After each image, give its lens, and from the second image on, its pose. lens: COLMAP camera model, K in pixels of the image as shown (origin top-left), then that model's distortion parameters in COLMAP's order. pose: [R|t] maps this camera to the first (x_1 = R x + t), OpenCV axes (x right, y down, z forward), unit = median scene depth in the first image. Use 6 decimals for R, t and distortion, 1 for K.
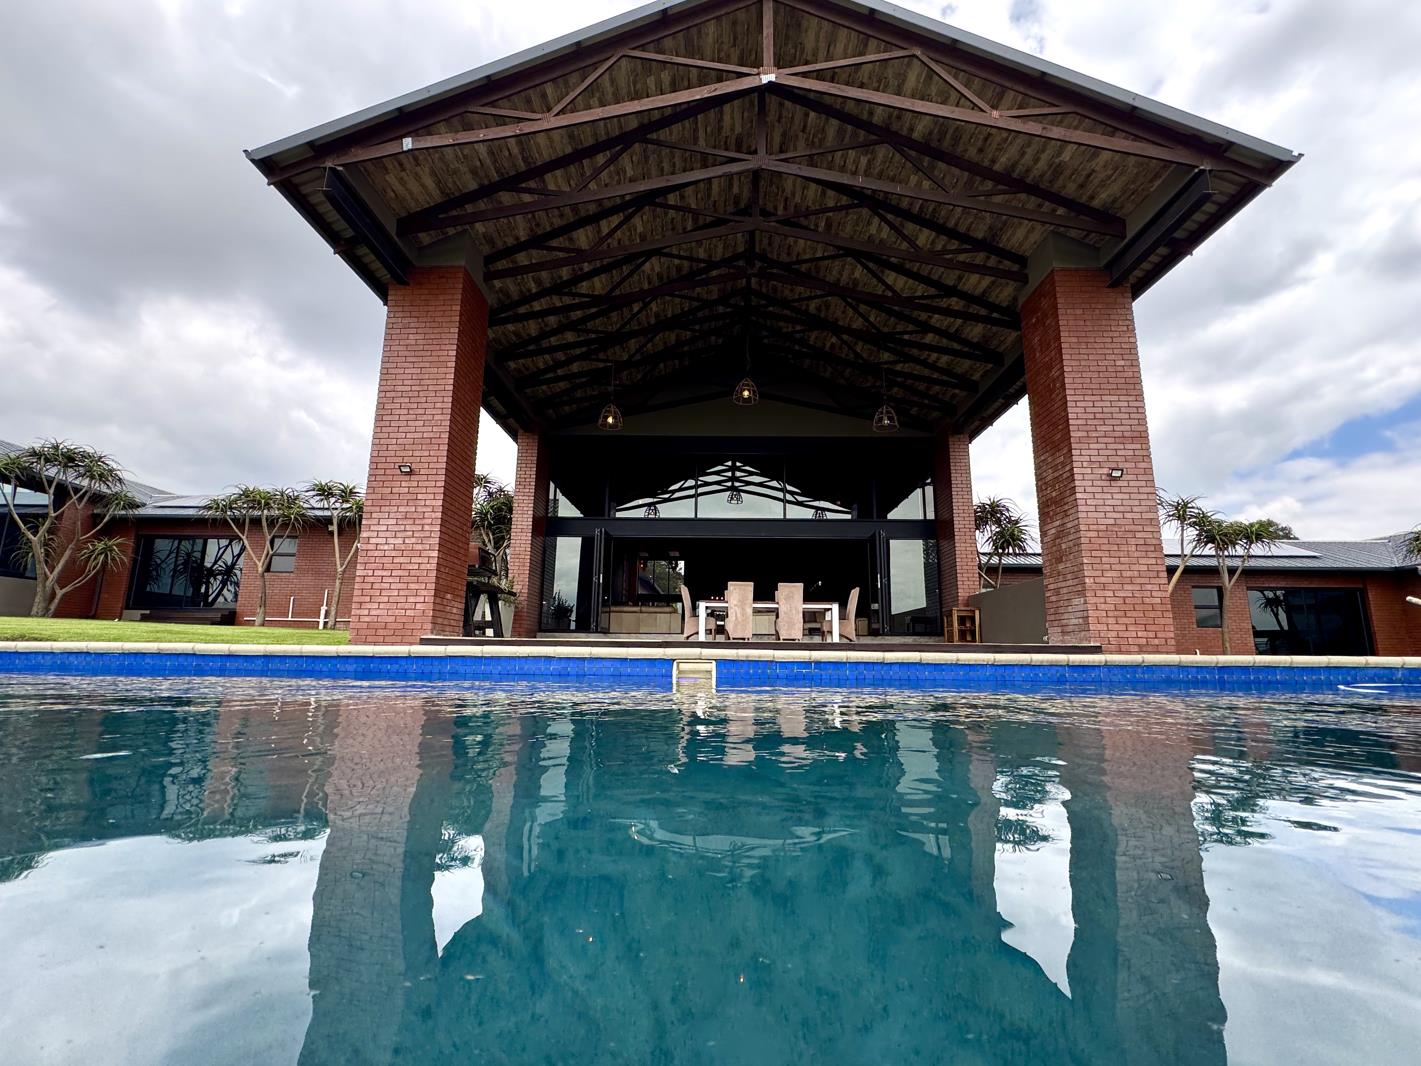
lens RADIAL K [[642.9, 0, 710.5], [0, 642.9, 533.0], [0, 0, 1]] dist [-0.001767, -0.000230]
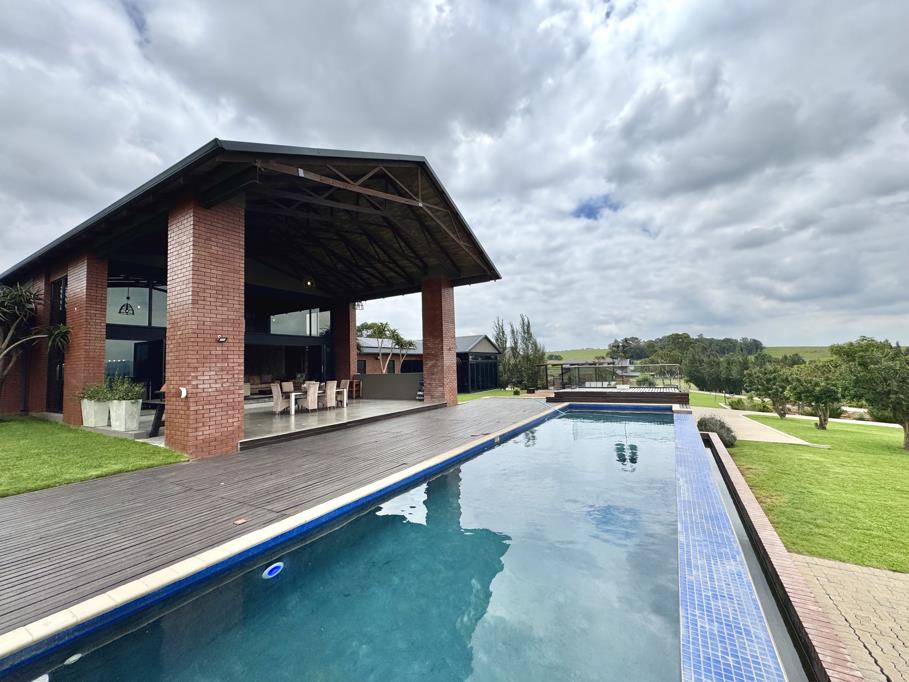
lens RADIAL K [[372.5, 0, 454.5], [0, 372.5, 341.0], [0, 0, 1]] dist [0.000597, 0.000039]
pose [[0.492710, 0.029055, 0.869709, -0.839162], [-0.132873, 0.990234, 0.042194, -0.178519], [-0.859990, -0.136350, 0.491759, 0.045580]]
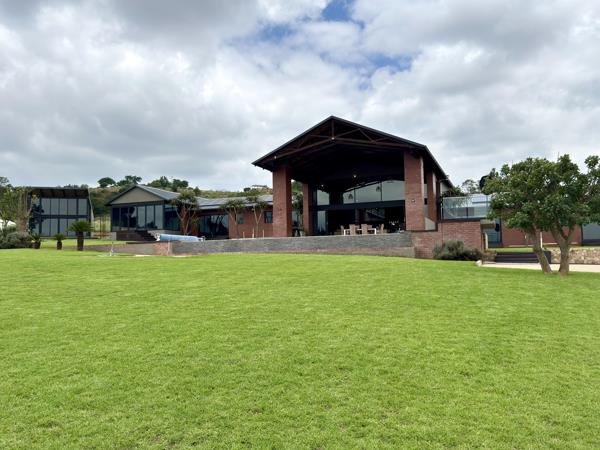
lens RADIAL K [[526.2, 0, 300.0], [0, 526.2, 225.0], [0, 0, 1]] dist [-0.072033, 0.000861]
pose [[0.934593, -0.052679, -0.351797, 1.030158], [0.096942, 0.989259, 0.109405, -0.362929], [0.342255, -0.136353, 0.929661, -2.562153]]
